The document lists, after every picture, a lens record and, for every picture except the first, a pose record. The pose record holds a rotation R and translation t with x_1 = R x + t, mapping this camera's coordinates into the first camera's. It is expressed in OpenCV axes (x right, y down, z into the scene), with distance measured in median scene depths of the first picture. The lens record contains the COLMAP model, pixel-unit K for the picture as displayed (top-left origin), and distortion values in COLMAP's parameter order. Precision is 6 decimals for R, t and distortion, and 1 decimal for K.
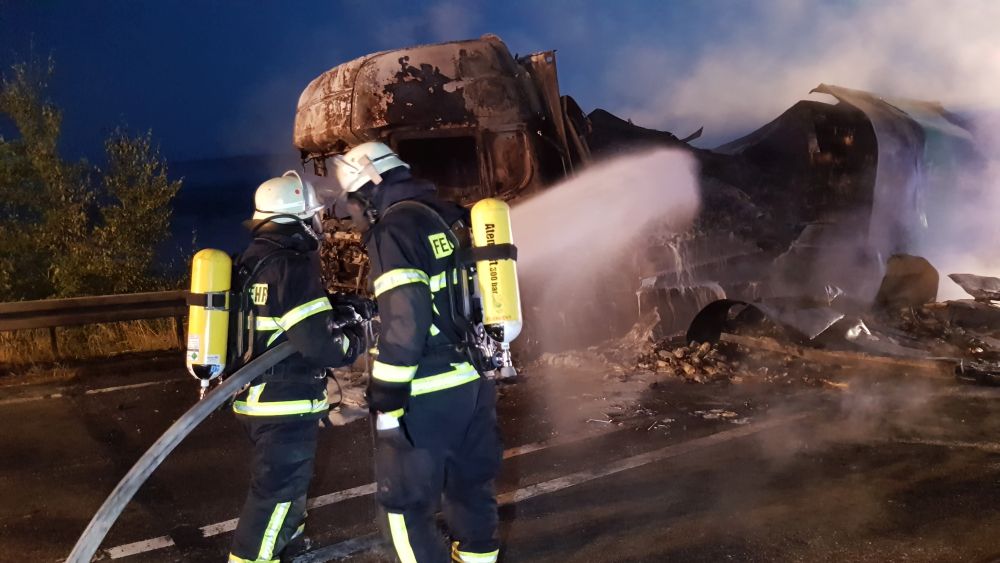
lens RADIAL K [[782.7, 0, 500.0], [0, 782.7, 281.5], [0, 0, 1]] dist [0.053437, -0.001610]
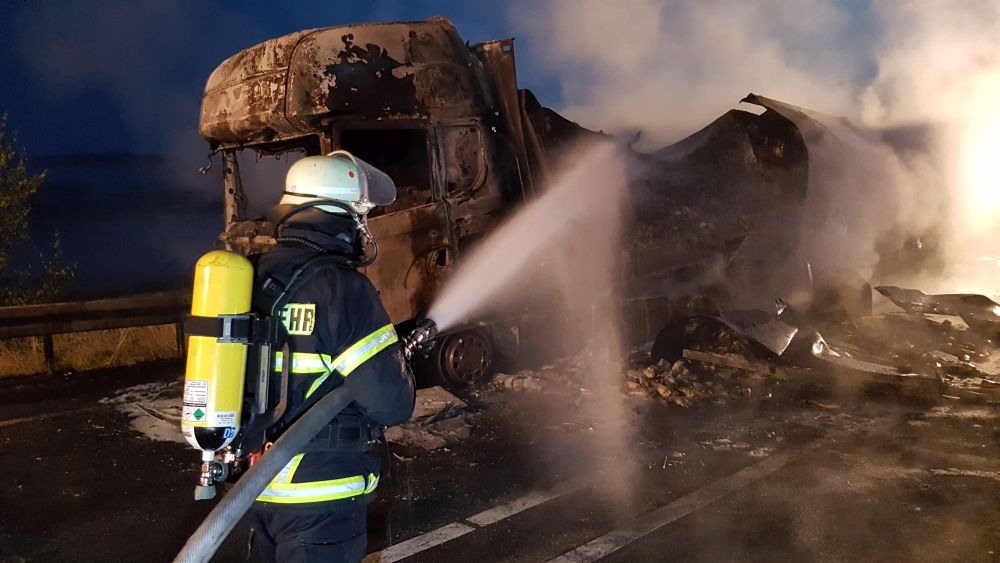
lens RADIAL K [[783.6, 0, 494.5], [0, 783.6, 262.7], [0, 0, 1]] dist [0.091986, -0.114552]
pose [[0.986607, 0.007326, 0.162949, -0.100221], [-0.001430, 0.999341, -0.036273, -0.003334], [-0.163108, 0.035554, 0.985967, 0.121222]]
